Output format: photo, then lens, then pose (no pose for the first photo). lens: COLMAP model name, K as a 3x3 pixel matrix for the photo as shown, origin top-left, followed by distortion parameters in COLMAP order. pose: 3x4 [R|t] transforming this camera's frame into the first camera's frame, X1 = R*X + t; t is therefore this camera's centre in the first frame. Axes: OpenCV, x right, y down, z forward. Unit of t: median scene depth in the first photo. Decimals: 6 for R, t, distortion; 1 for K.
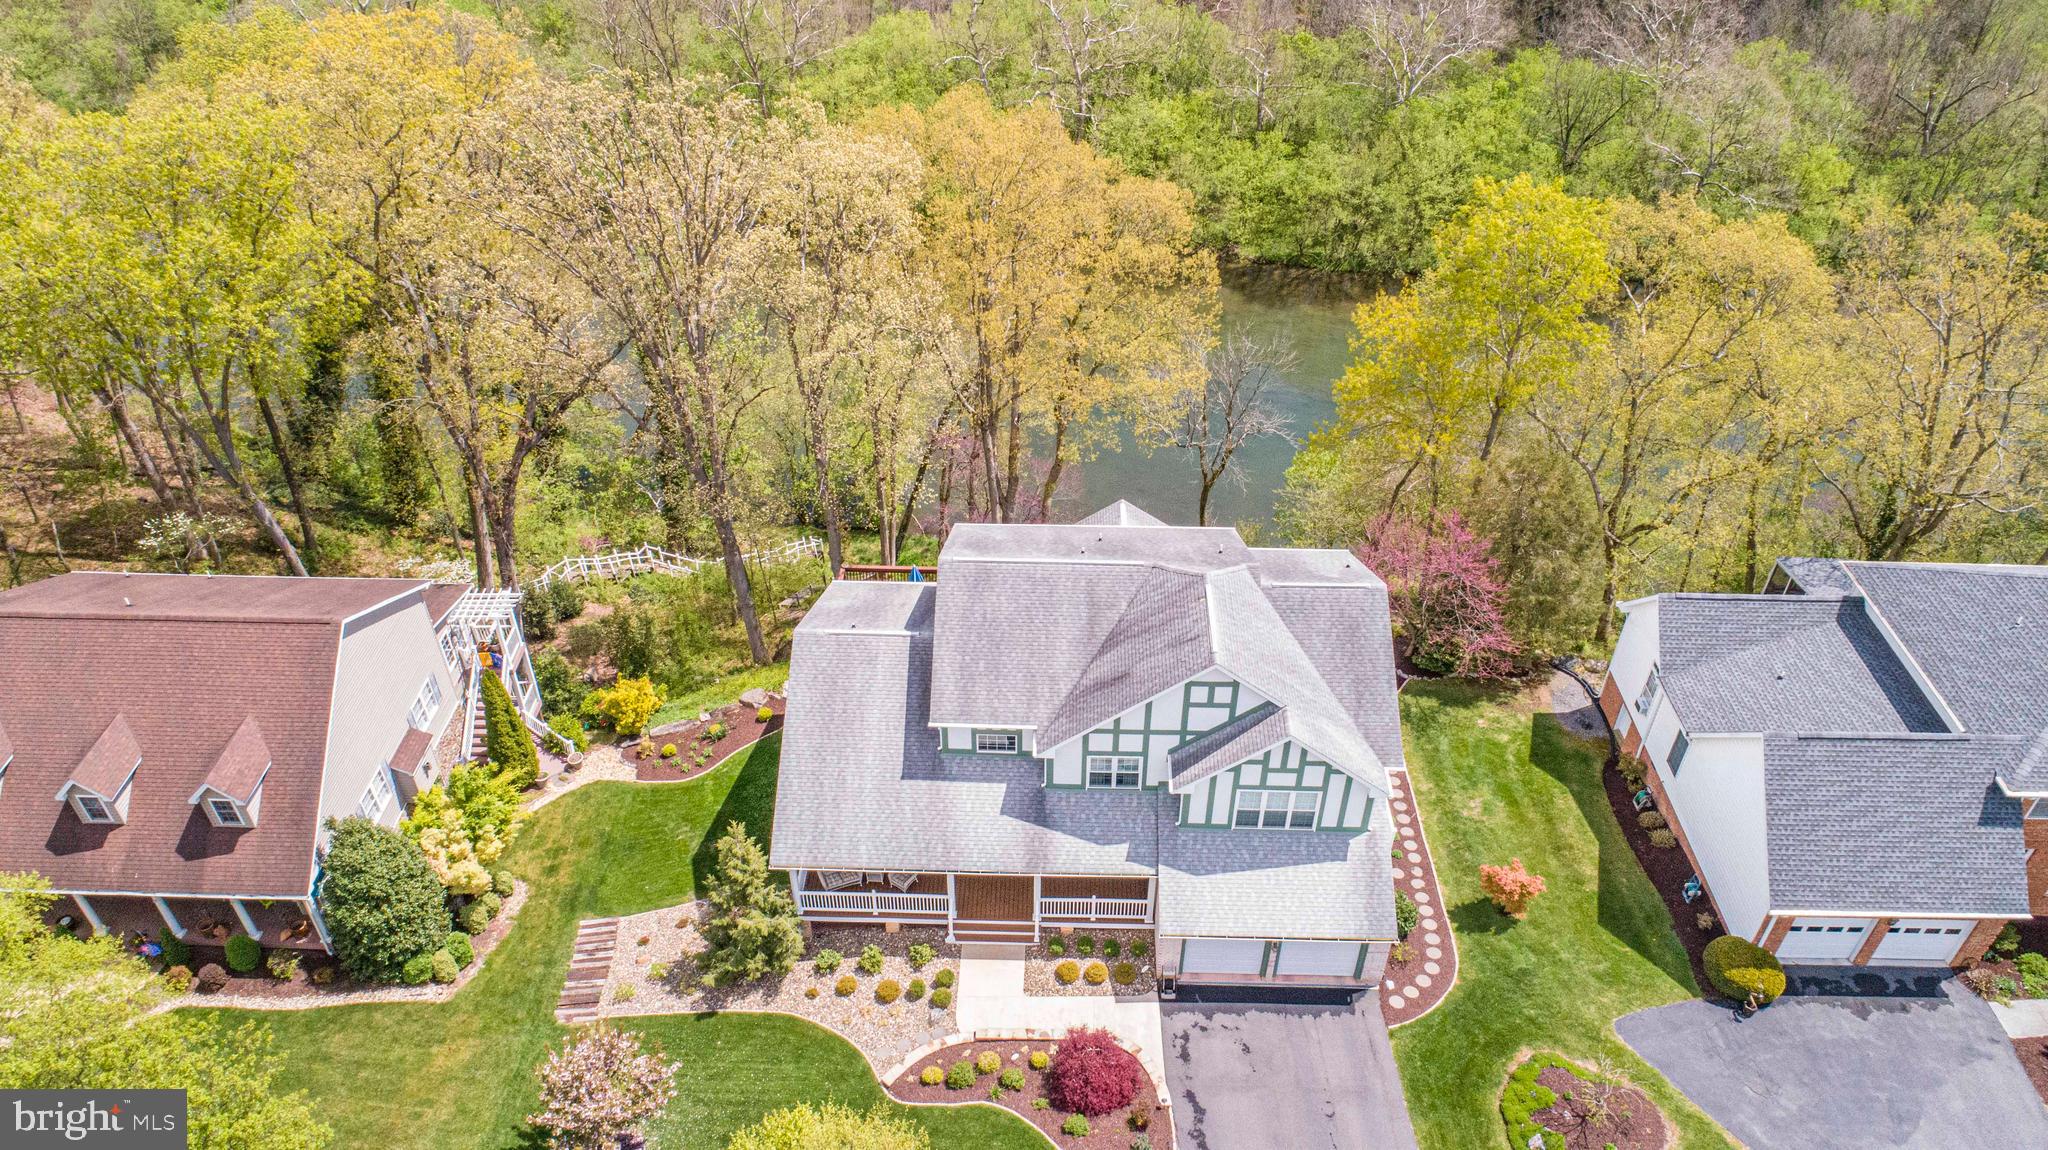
lens RADIAL K [[1371.5, 0, 1024.0], [0, 1371.5, 575.0], [0, 0, 1]] dist [-0.011657, 0.001700]
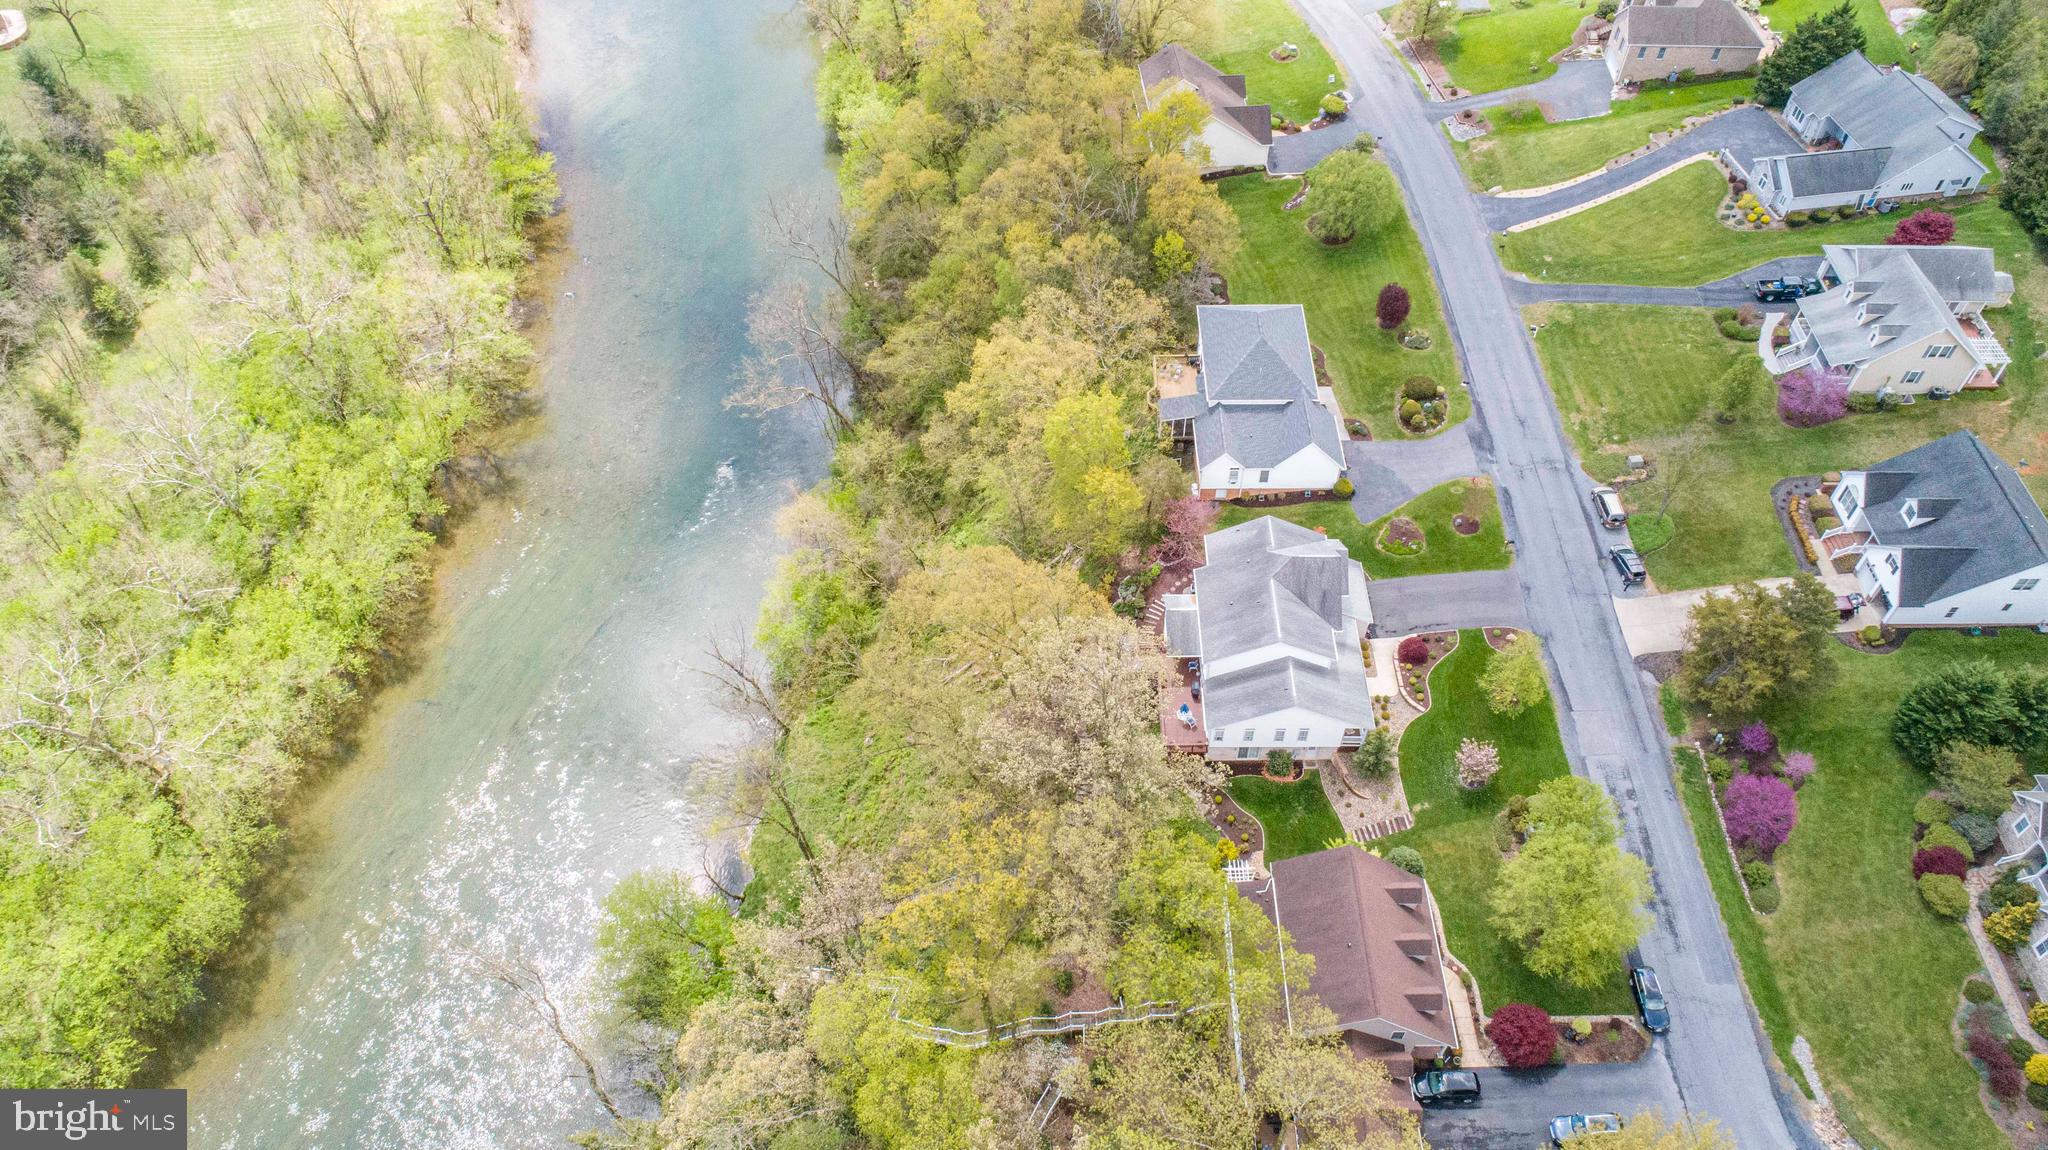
lens RADIAL K [[1371.5, 0, 1024.0], [0, 1371.5, 575.0], [0, 0, 1]] dist [-0.011657, 0.001700]
pose [[-0.022146, -0.755826, 0.654398, -1.704868], [0.626963, 0.499353, 0.597967, -1.983455], [-0.778734, 0.423526, 0.462816, 0.167741]]
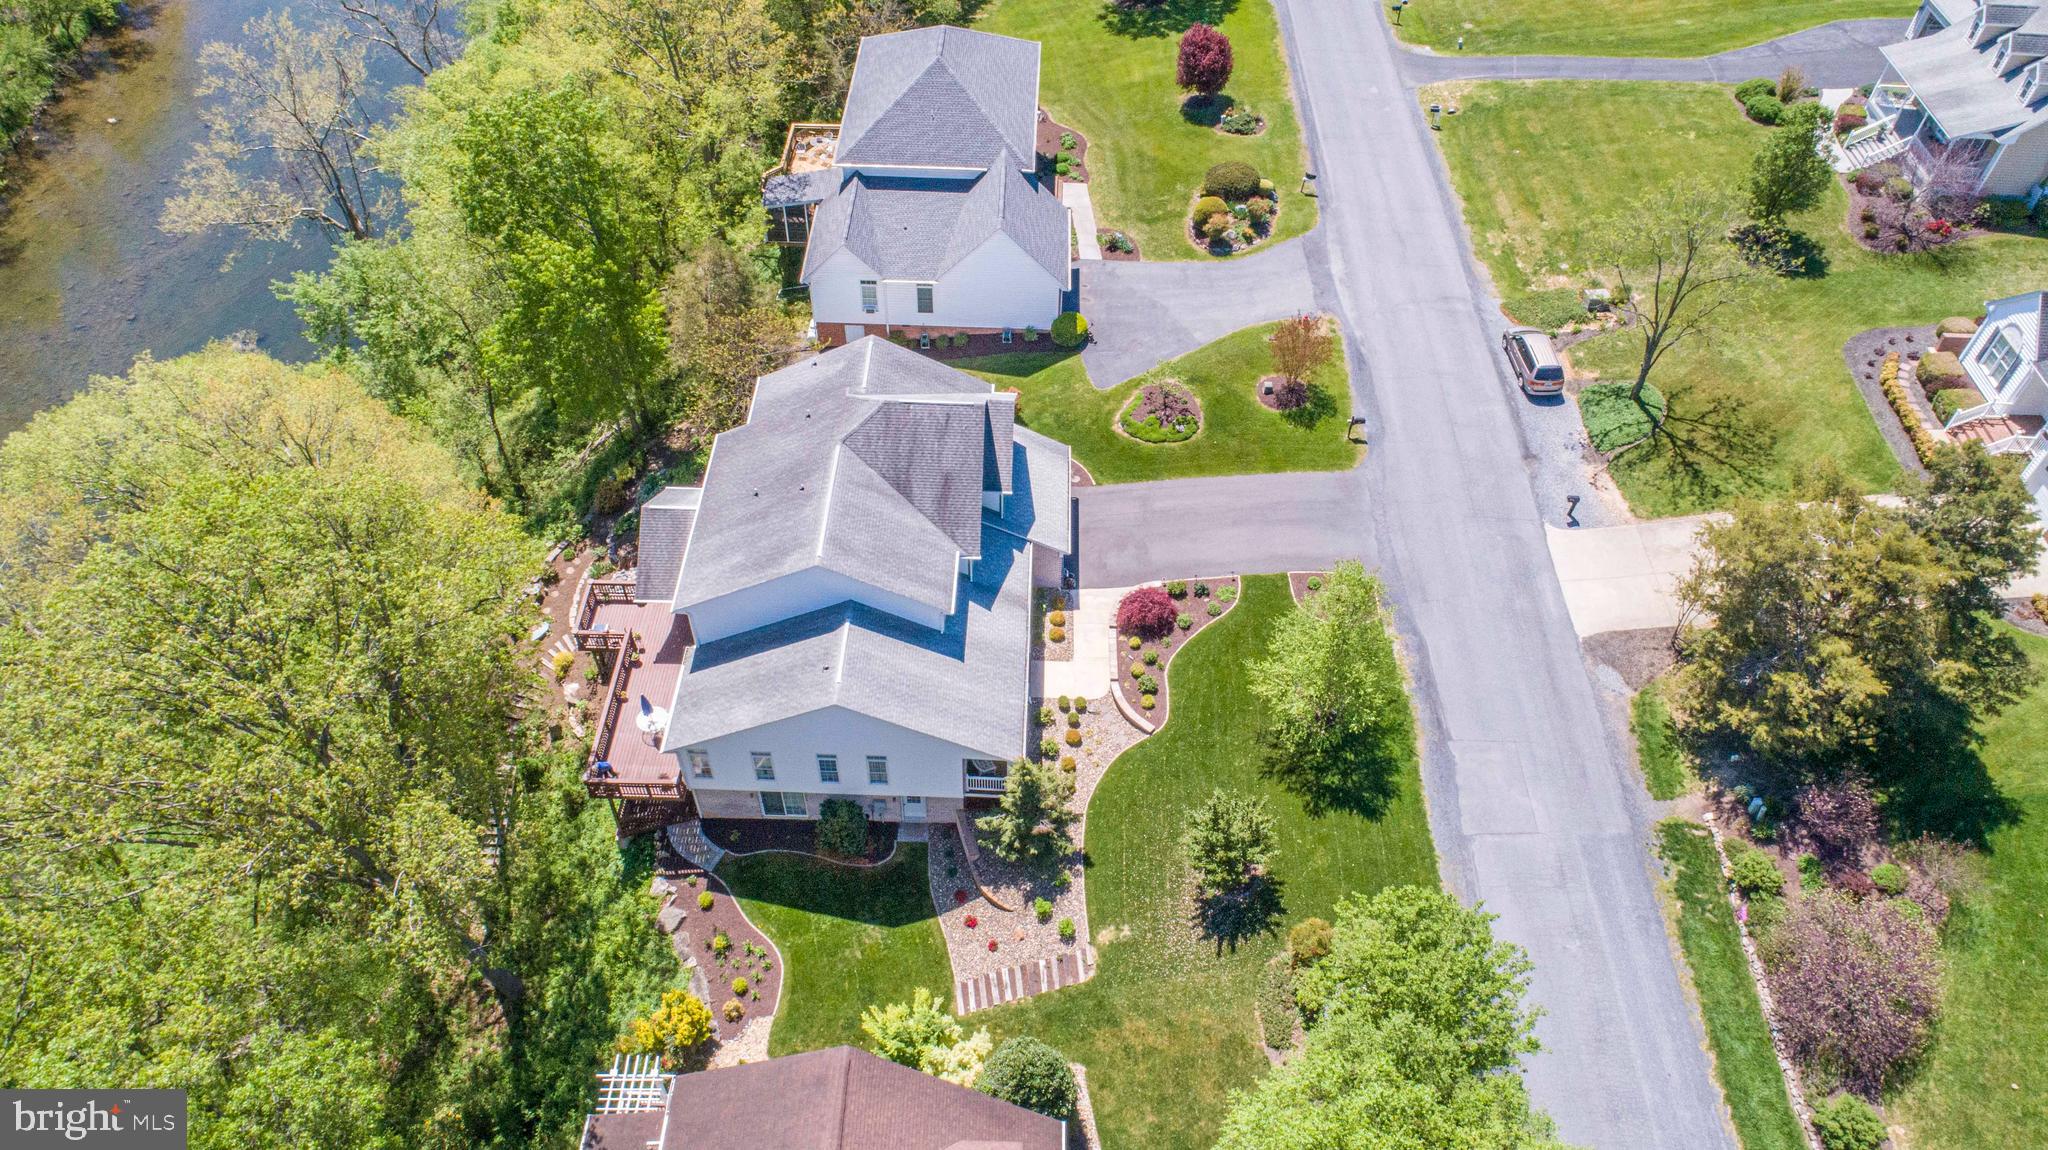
lens RADIAL K [[1371.5, 0, 1024.0], [0, 1371.5, 575.0], [0, 0, 1]] dist [-0.011657, 0.001700]
pose [[-0.006054, -0.735750, 0.677227, -0.910100], [0.598017, 0.540127, 0.592148, -0.623312], [-0.801461, 0.408578, 0.436721, 0.386474]]
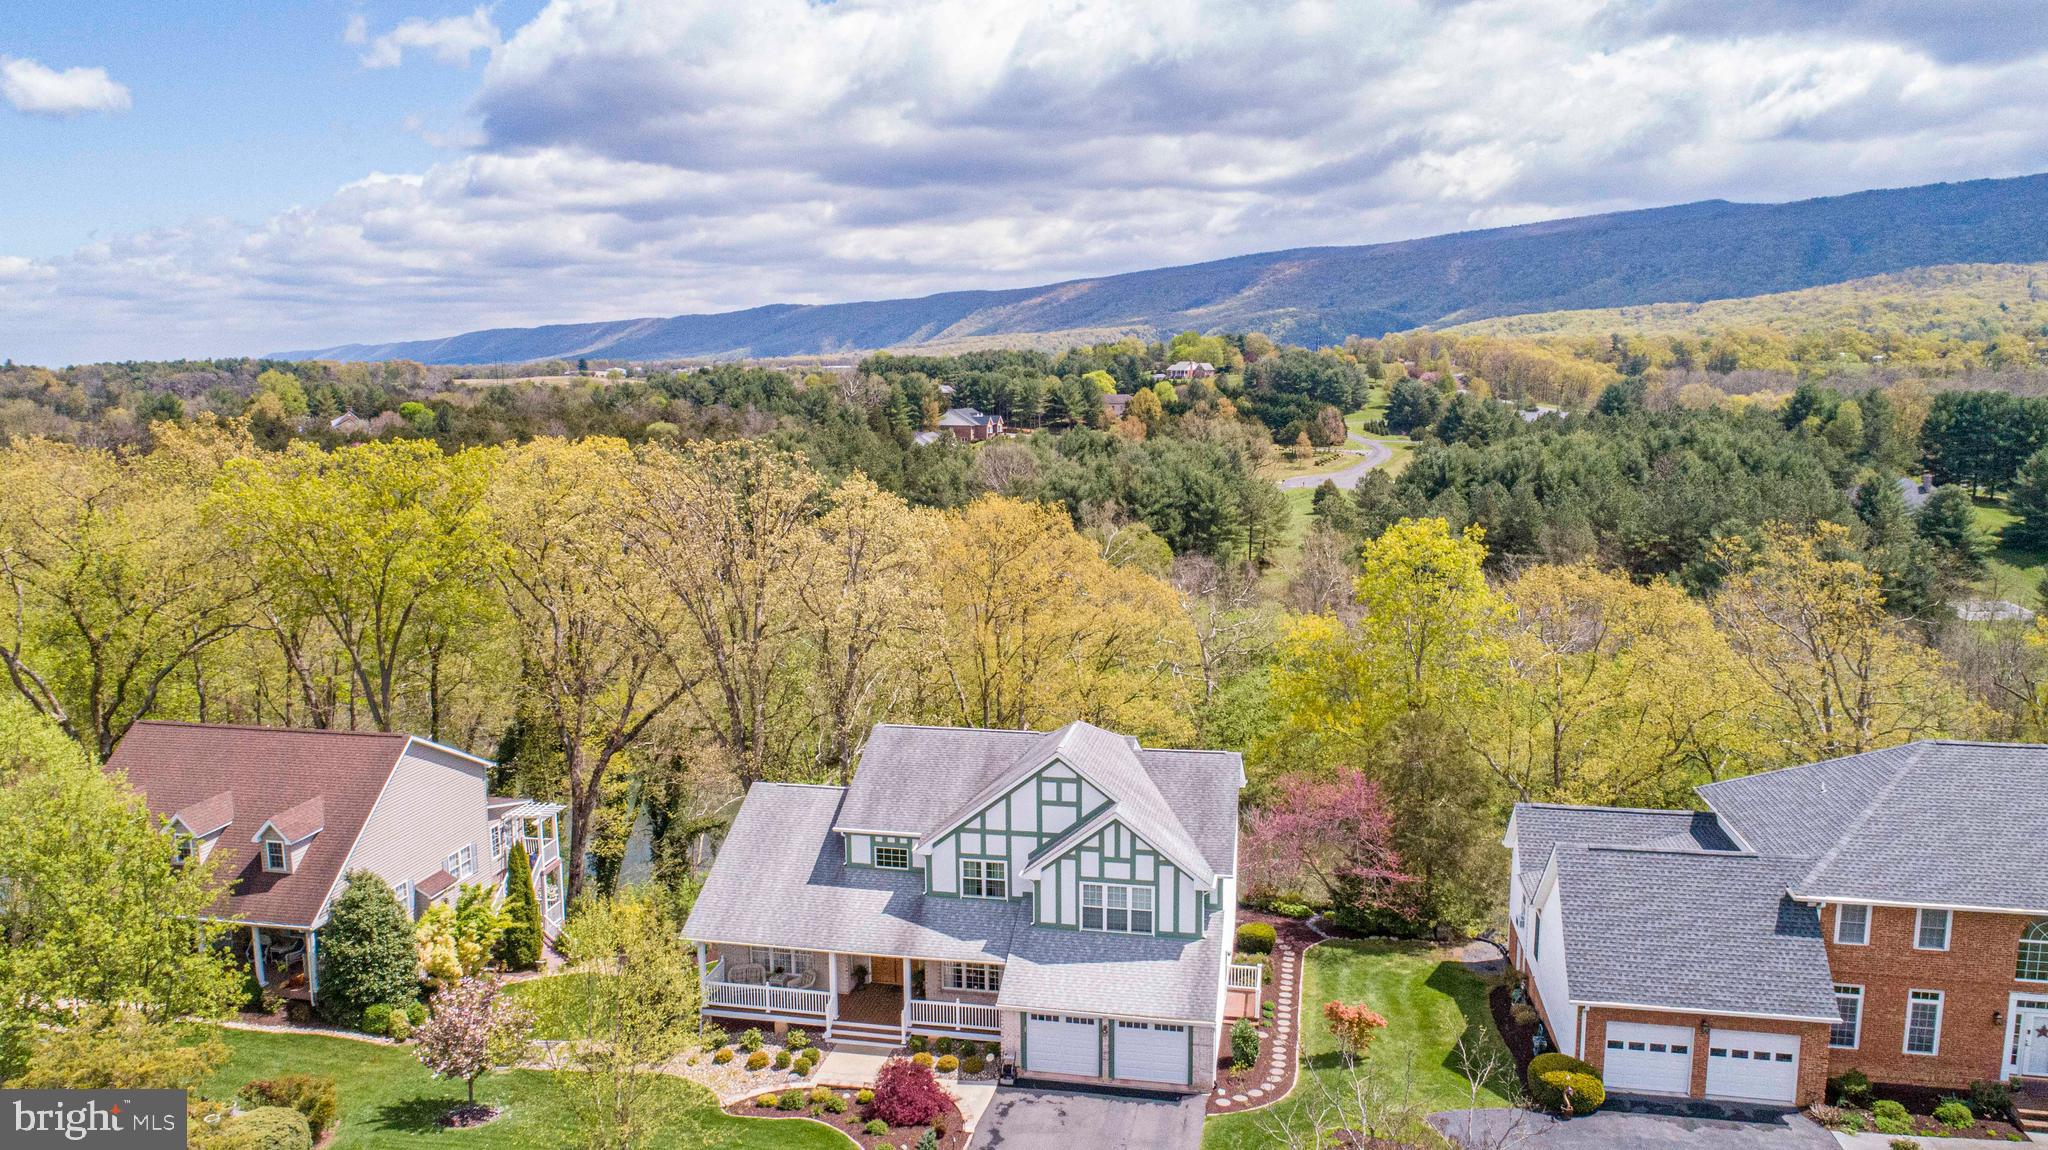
lens RADIAL K [[1371.5, 0, 1024.0], [0, 1371.5, 575.0], [0, 0, 1]] dist [-0.011657, 0.001700]
pose [[0.985079, 0.016350, -0.171326, 0.294881], [-0.098488, 0.869918, -0.483262, 0.479589], [0.141138, 0.492925, 0.858548, -0.100387]]
